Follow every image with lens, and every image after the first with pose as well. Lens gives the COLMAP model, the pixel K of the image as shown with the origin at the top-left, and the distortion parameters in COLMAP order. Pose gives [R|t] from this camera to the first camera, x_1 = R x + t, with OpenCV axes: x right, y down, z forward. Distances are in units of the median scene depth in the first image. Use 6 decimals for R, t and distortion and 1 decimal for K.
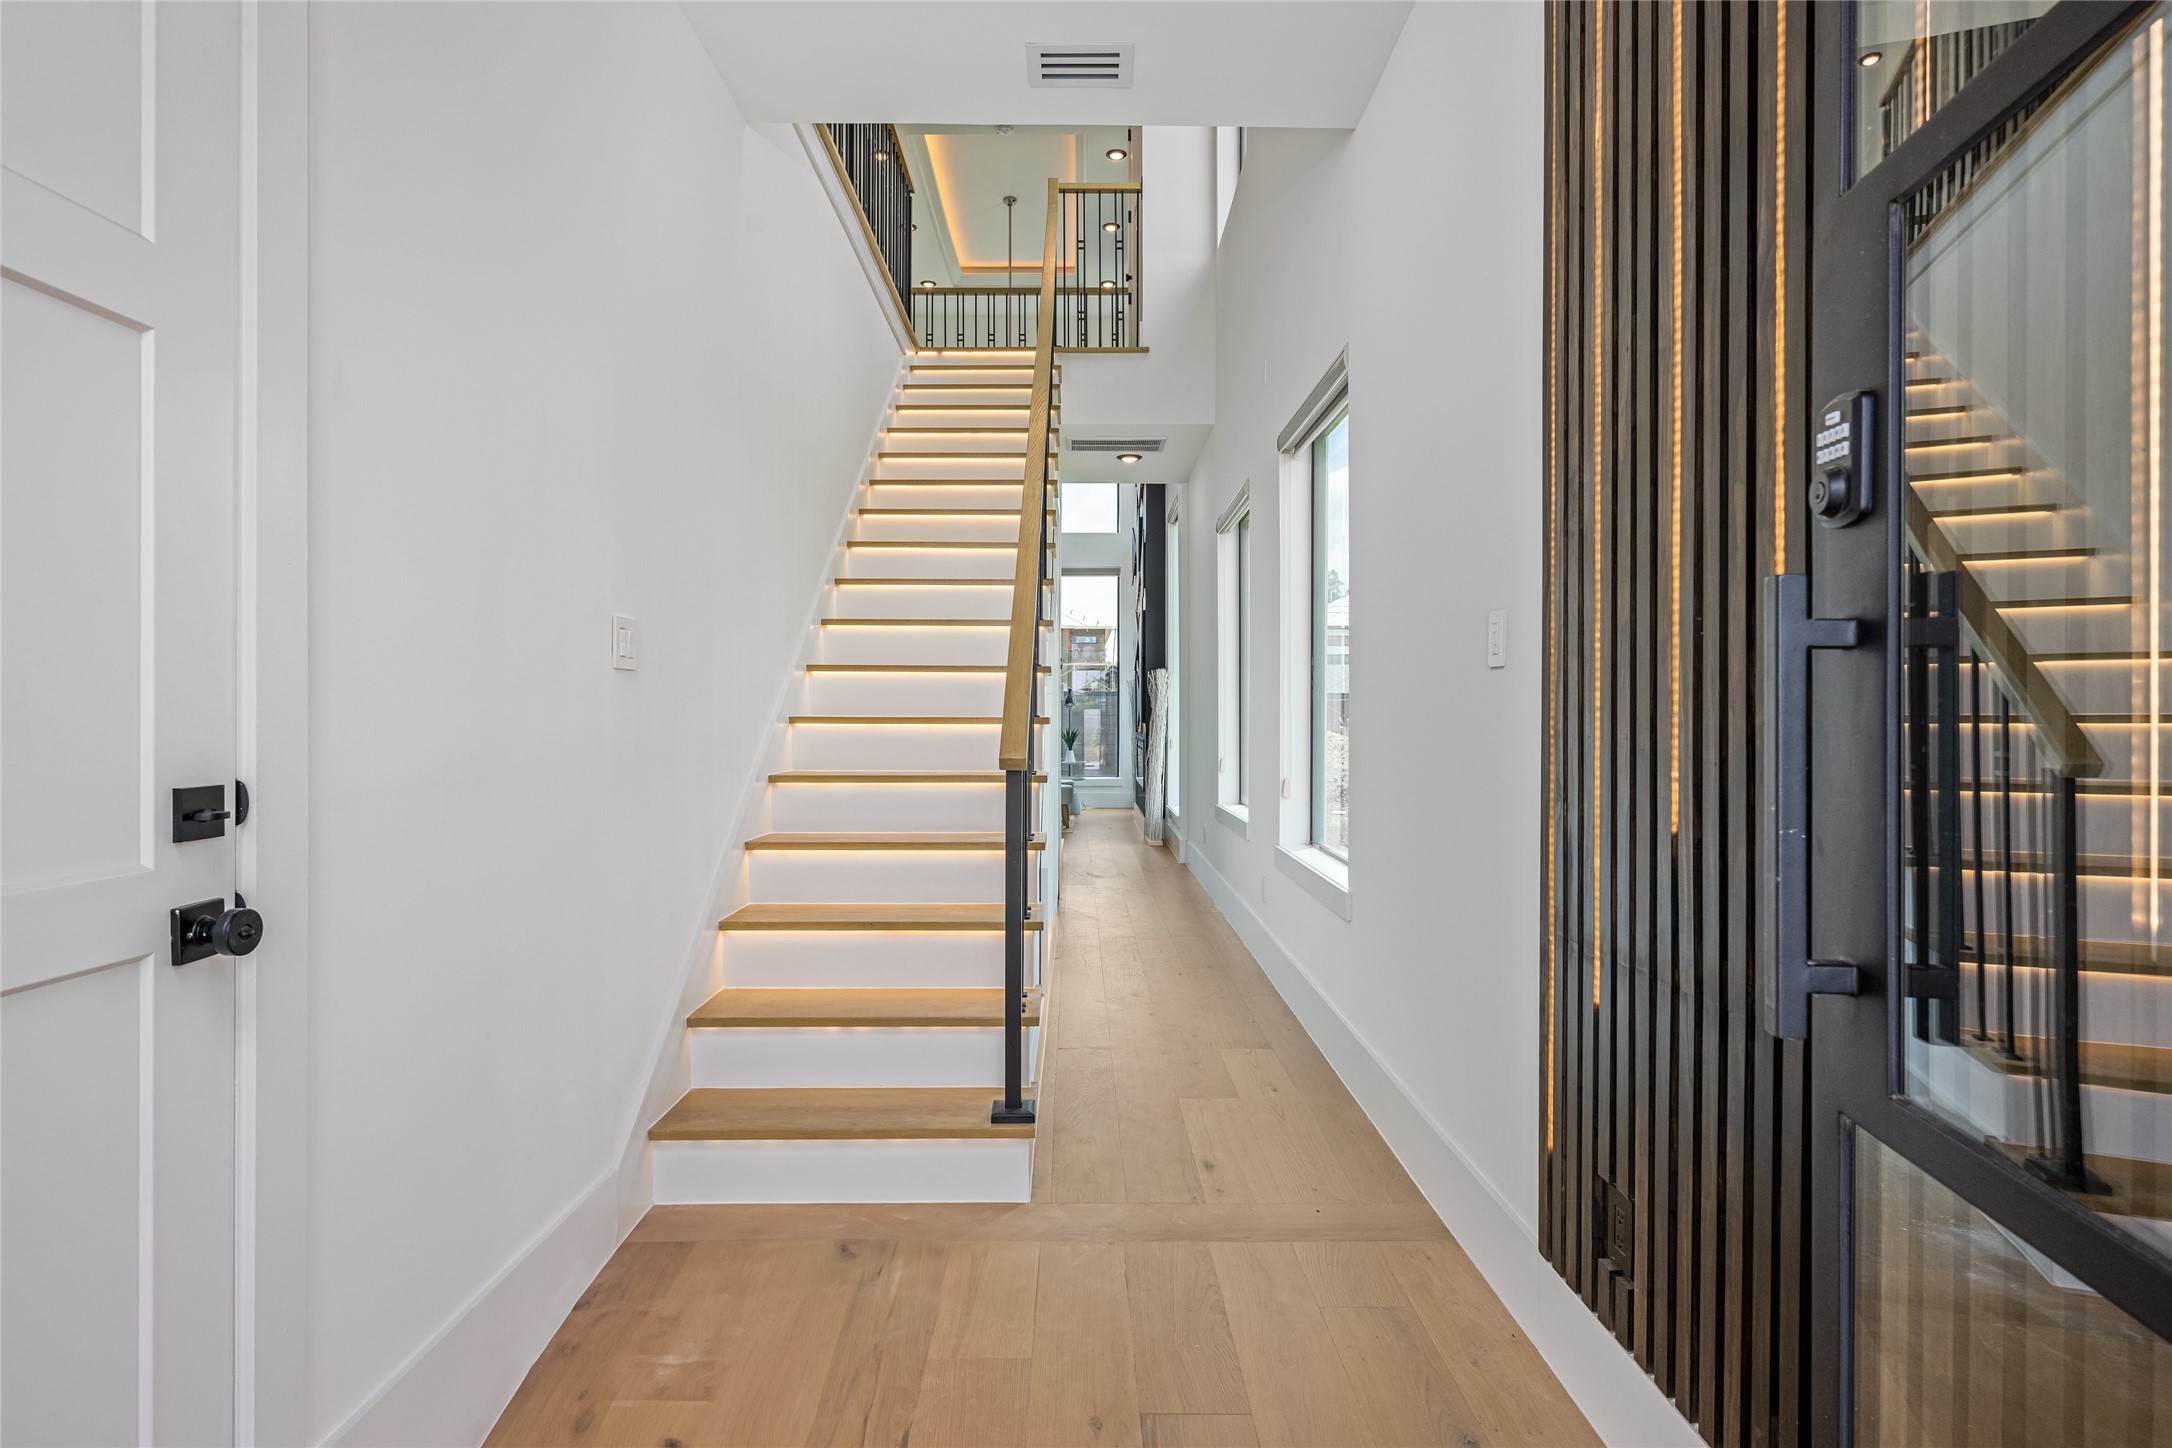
lens RADIAL K [[1072.8, 0, 1074.4], [0, 1072.8, 718.0], [0, 0, 1]] dist [0.001982, 0.000999]
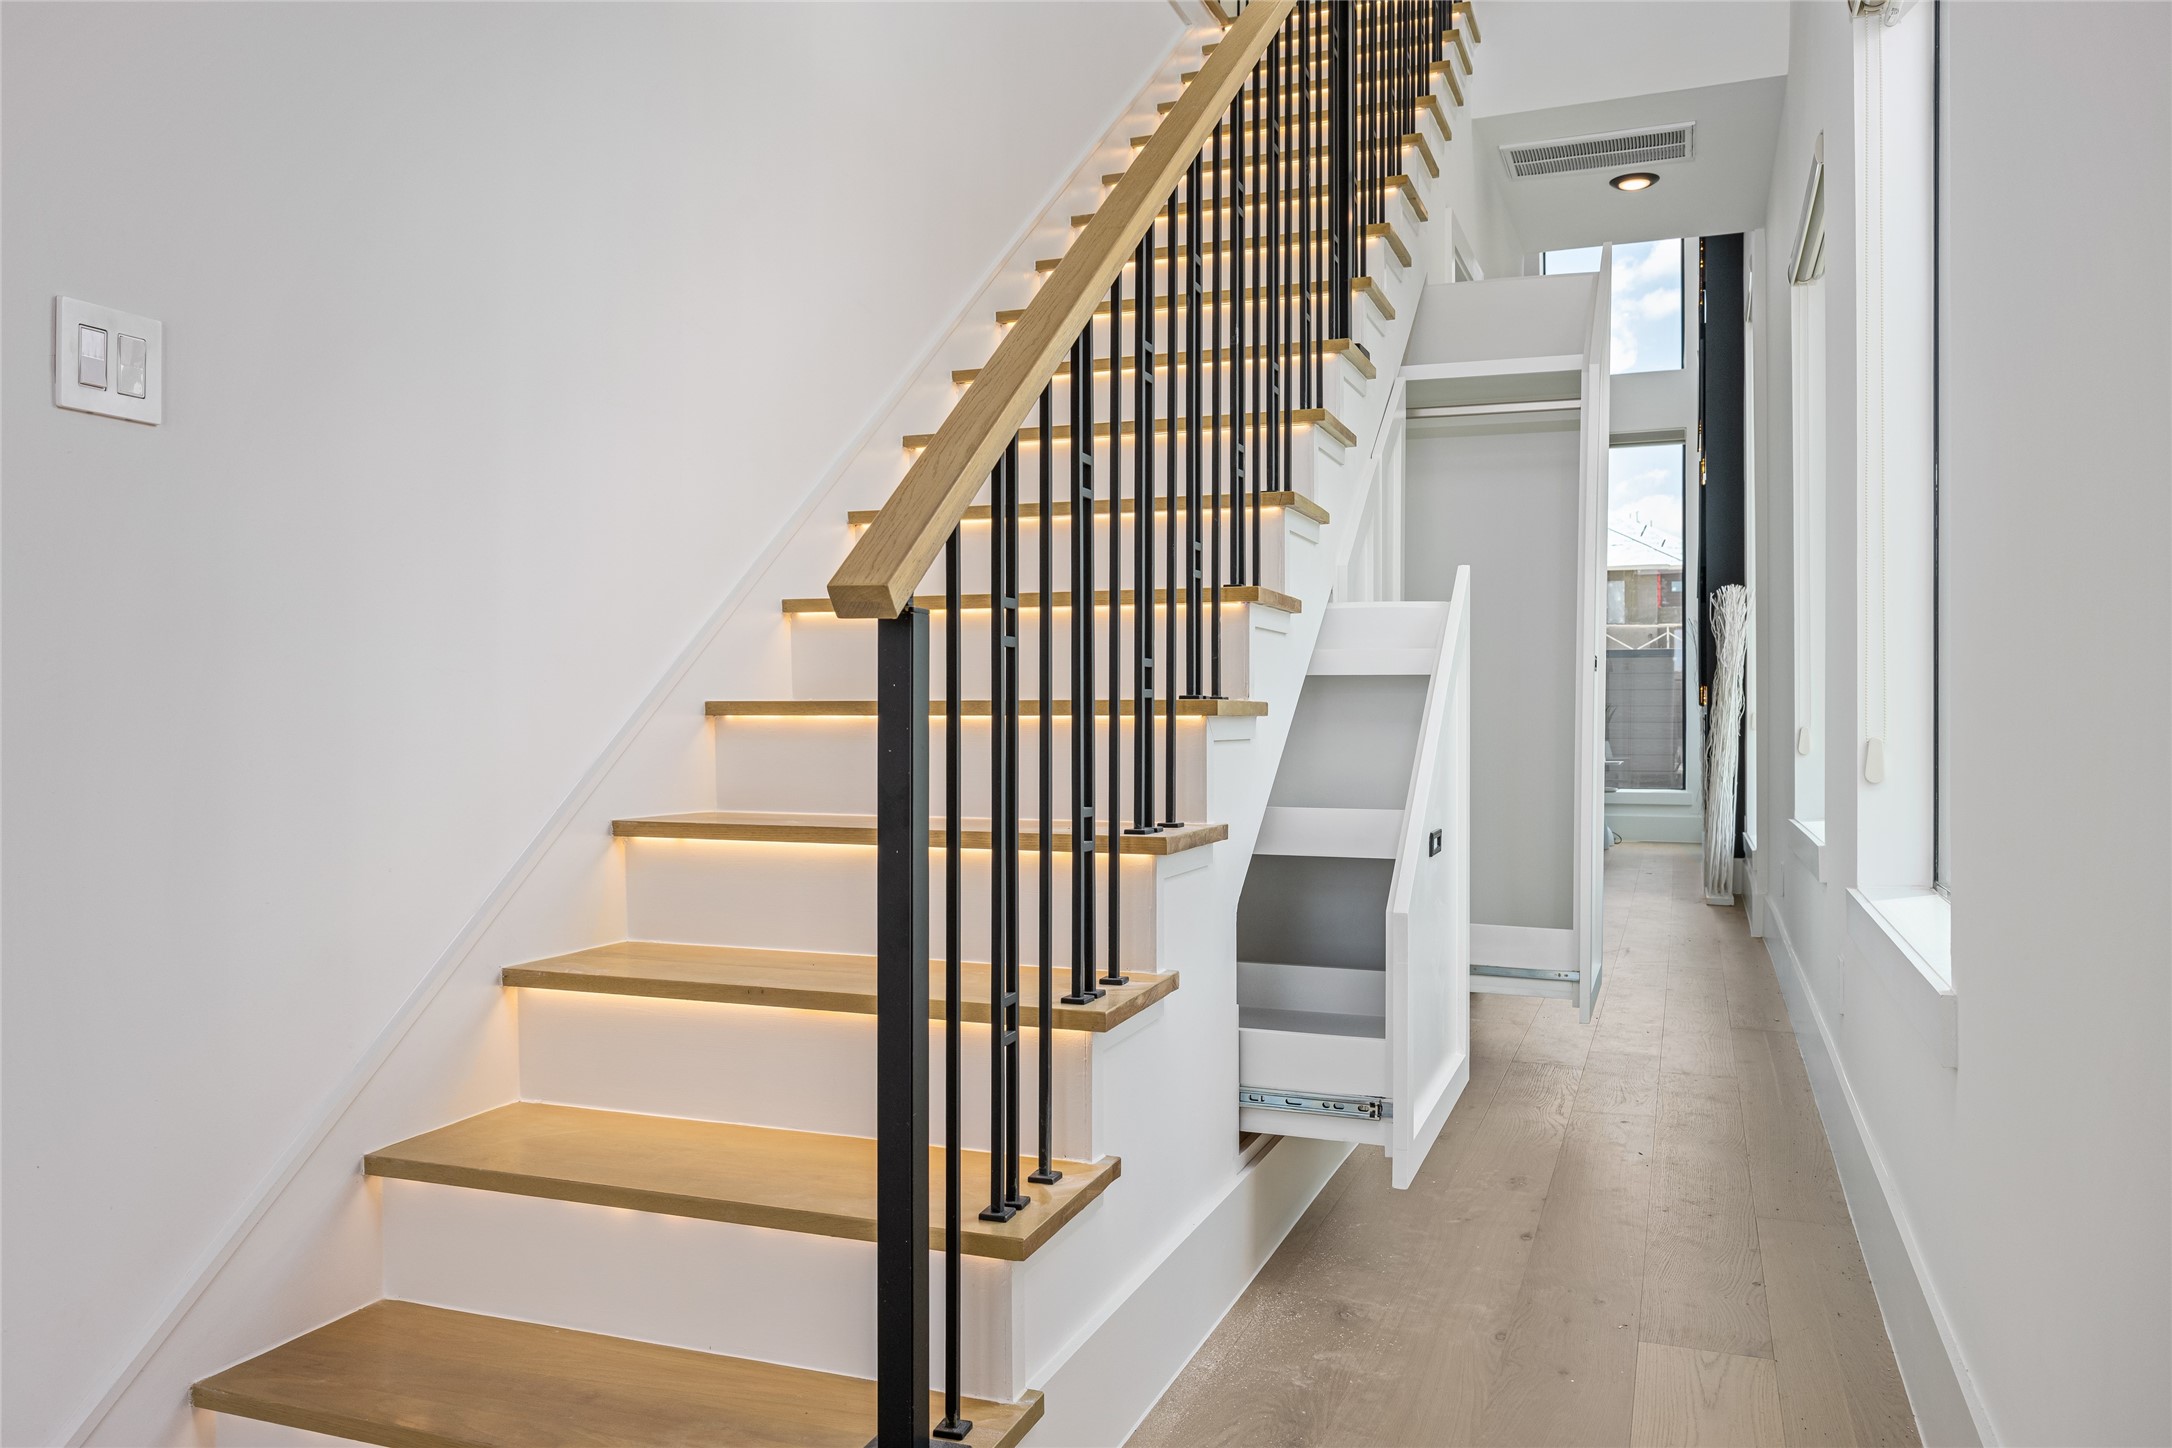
lens RADIAL K [[1573.2, 0, 1082.9], [0, 1573.2, 704.8], [0, 0, 1]] dist [-0.003850, -0.001482]
pose [[0.933185, -0.000035, -0.359396, 0.195249], [-0.002722, 0.999971, -0.007166, 0.072155], [0.359386, 0.007665, 0.933157, 0.419143]]
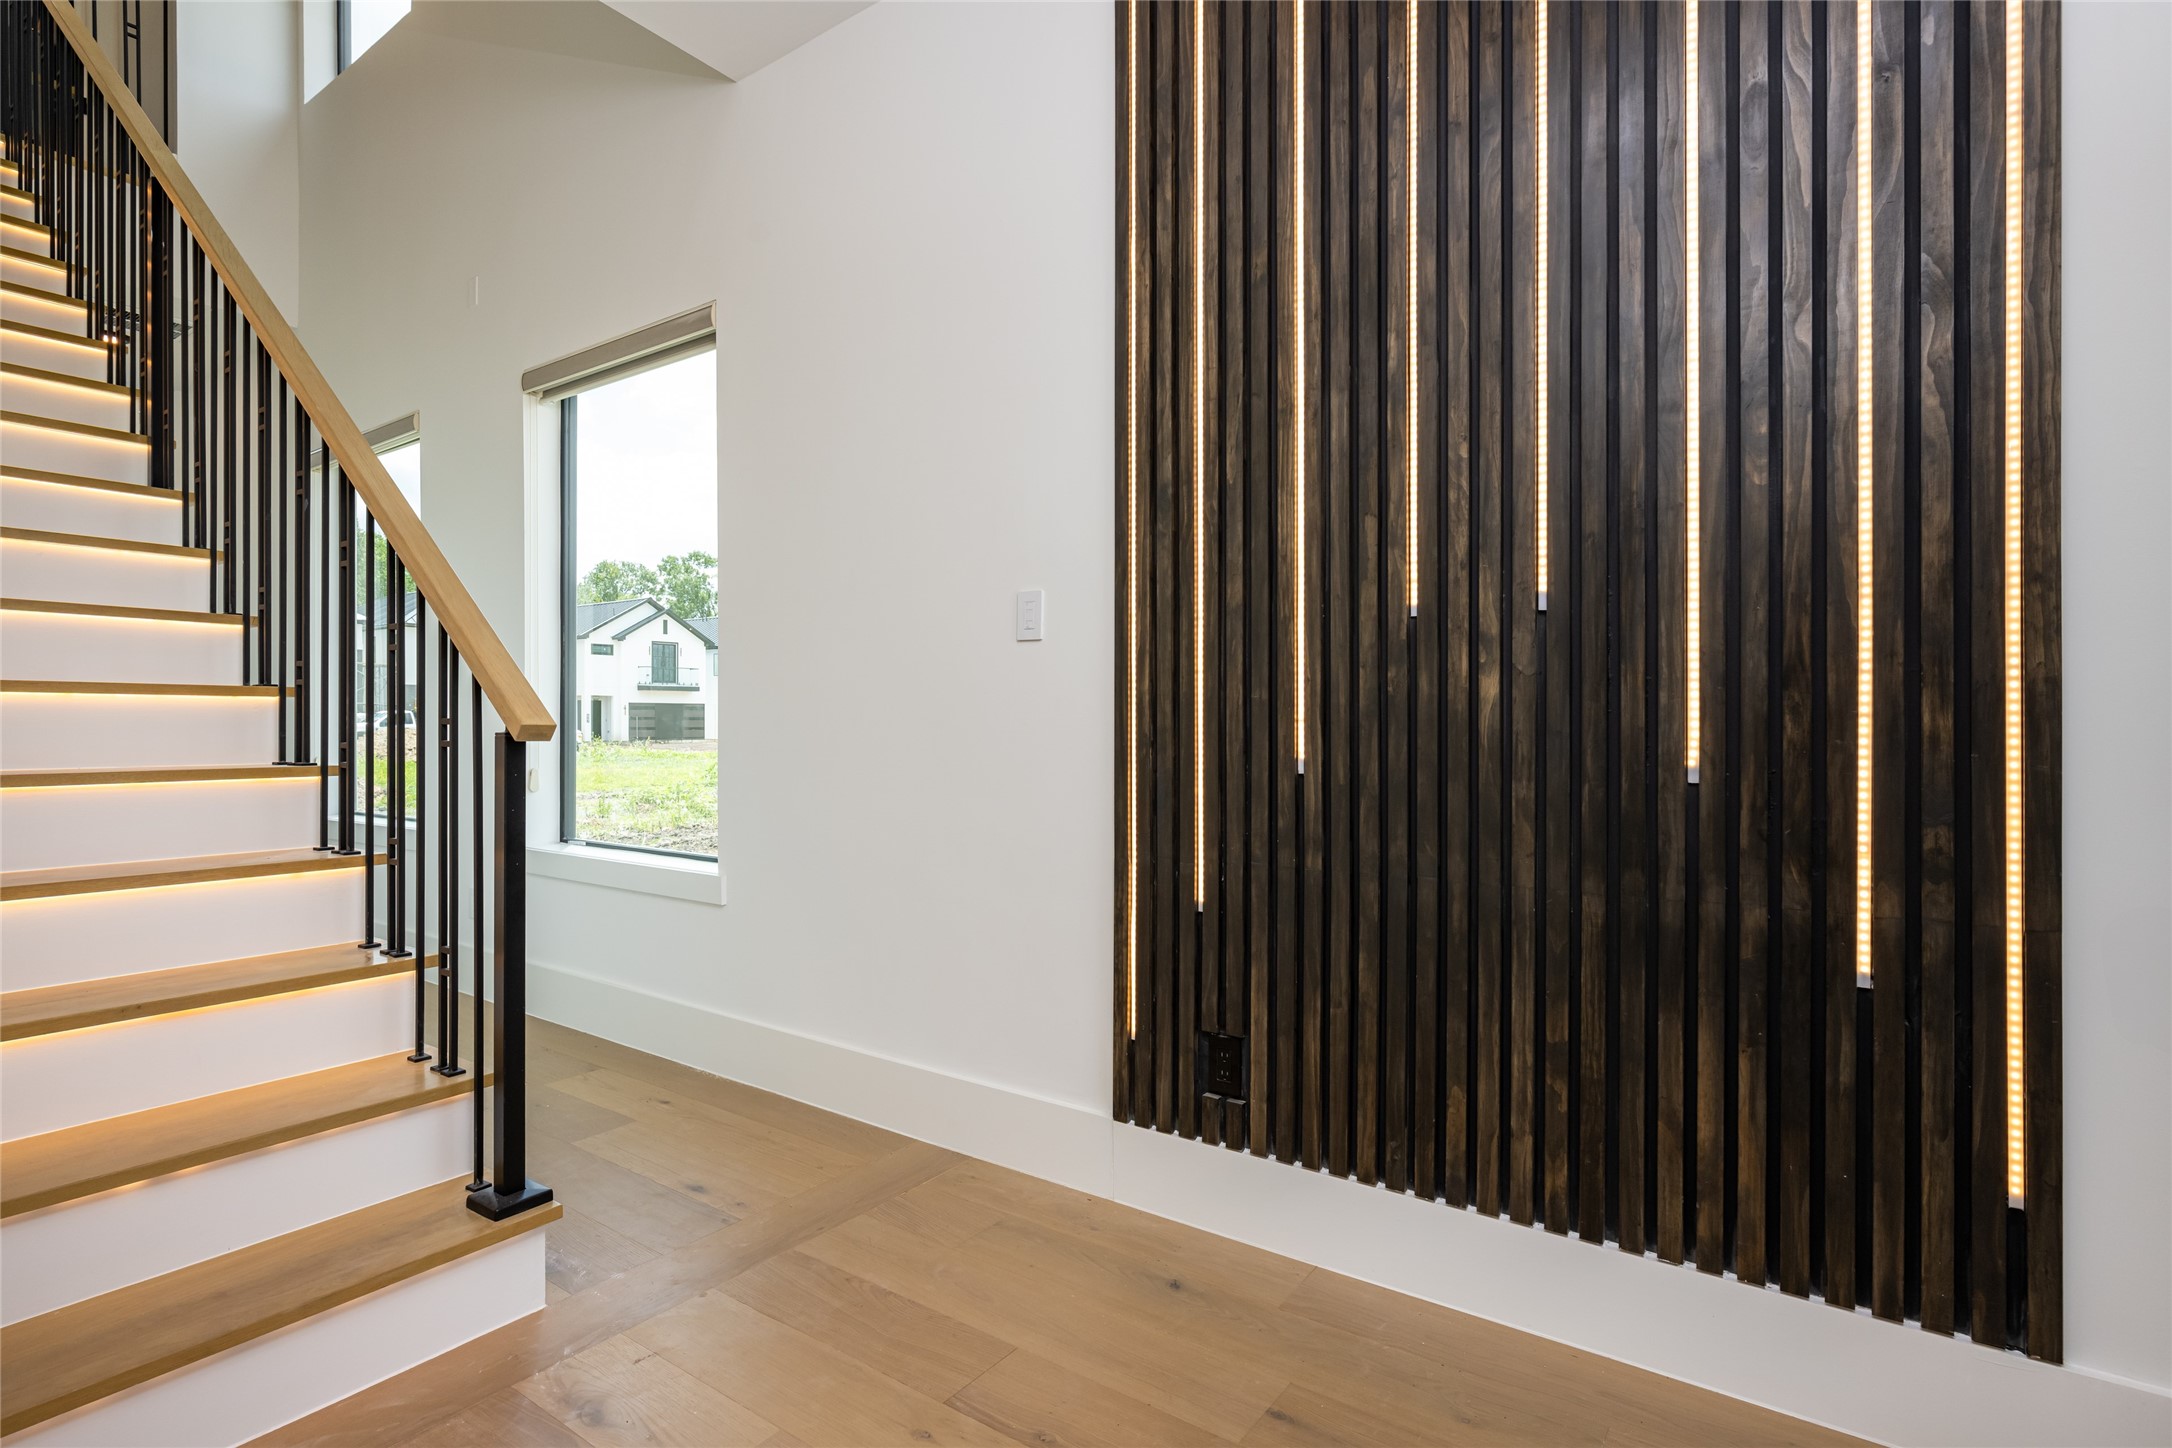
lens RADIAL K [[1072.8, 0, 1074.4], [0, 1072.8, 718.0], [0, 0, 1]] dist [0.001982, 0.000999]
pose [[0.588650, 0.000673, 0.808388, -0.382704], [0.003053, 0.999991, -0.003056, 0.031292], [-0.808382, 0.004267, 0.588643, 0.213054]]
